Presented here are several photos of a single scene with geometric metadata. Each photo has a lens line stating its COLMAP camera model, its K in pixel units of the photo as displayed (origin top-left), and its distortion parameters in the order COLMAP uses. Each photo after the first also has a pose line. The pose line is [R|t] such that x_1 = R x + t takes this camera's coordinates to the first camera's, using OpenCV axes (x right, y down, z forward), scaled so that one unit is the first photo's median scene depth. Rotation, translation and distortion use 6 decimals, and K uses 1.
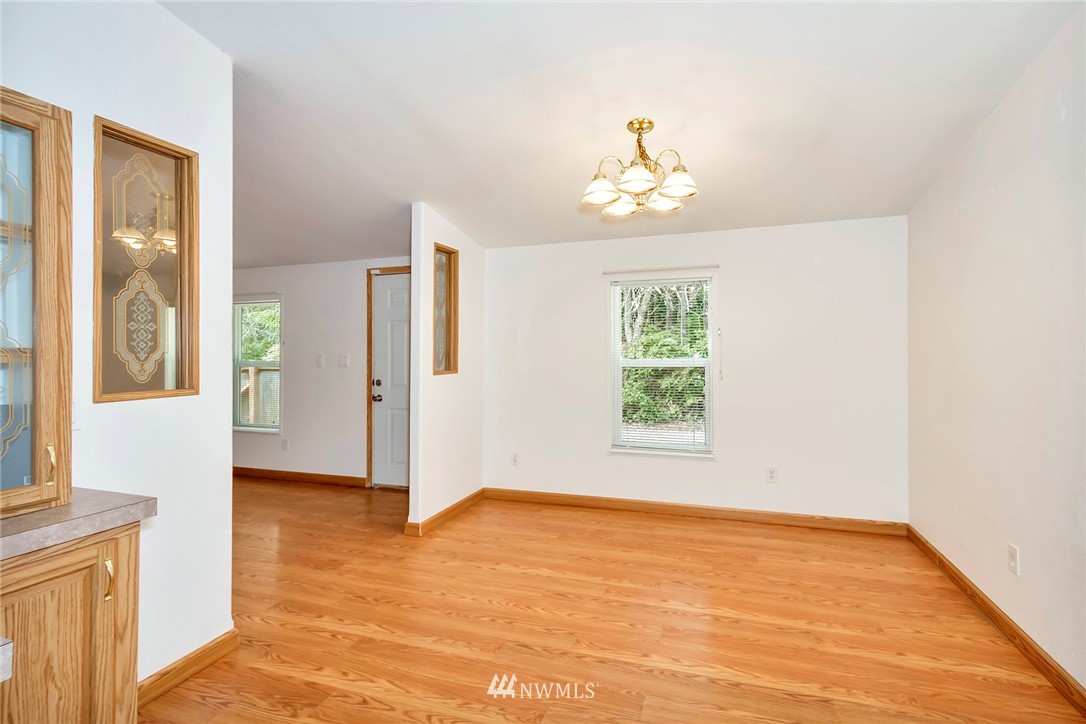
lens RADIAL K [[486.5, 0, 543.0], [0, 486.5, 362.0], [0, 0, 1]] dist [0.000273, 0.000307]
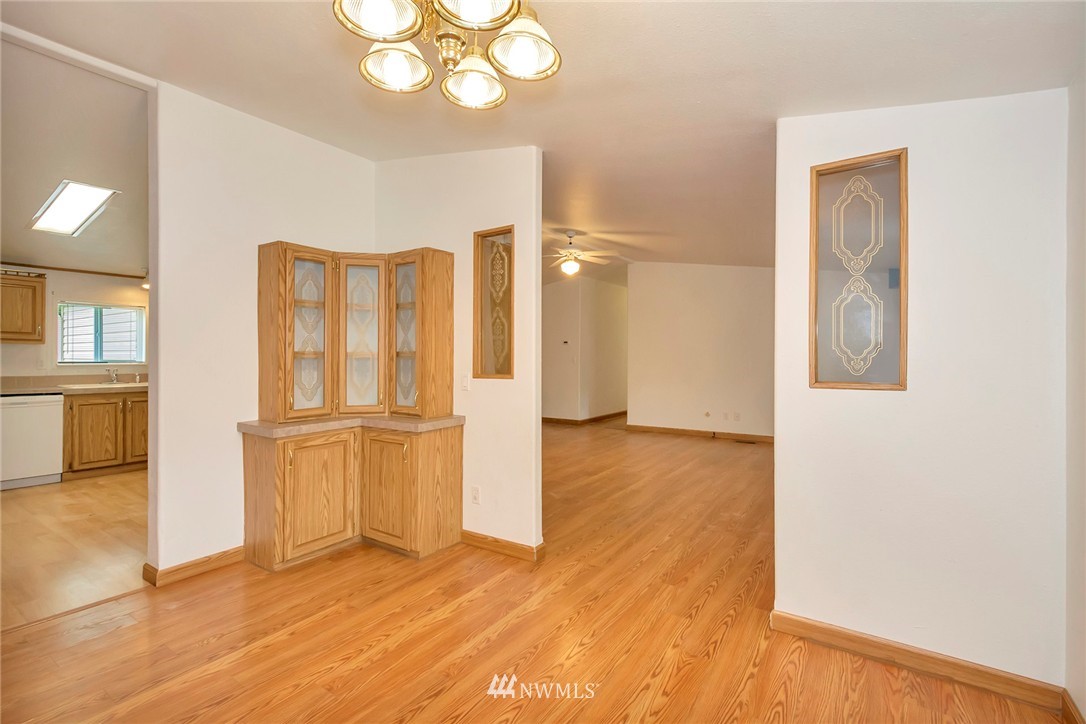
lens RADIAL K [[503.4, 0, 543.0], [0, 503.4, 362.0], [0, 0, 1]] dist [0.001648, 0.000133]
pose [[-0.237300, 0.032727, -0.970885, 0.642494], [-0.005158, 0.999376, 0.034948, -0.035918], [0.971423, 0.013300, -0.236983, 1.151773]]
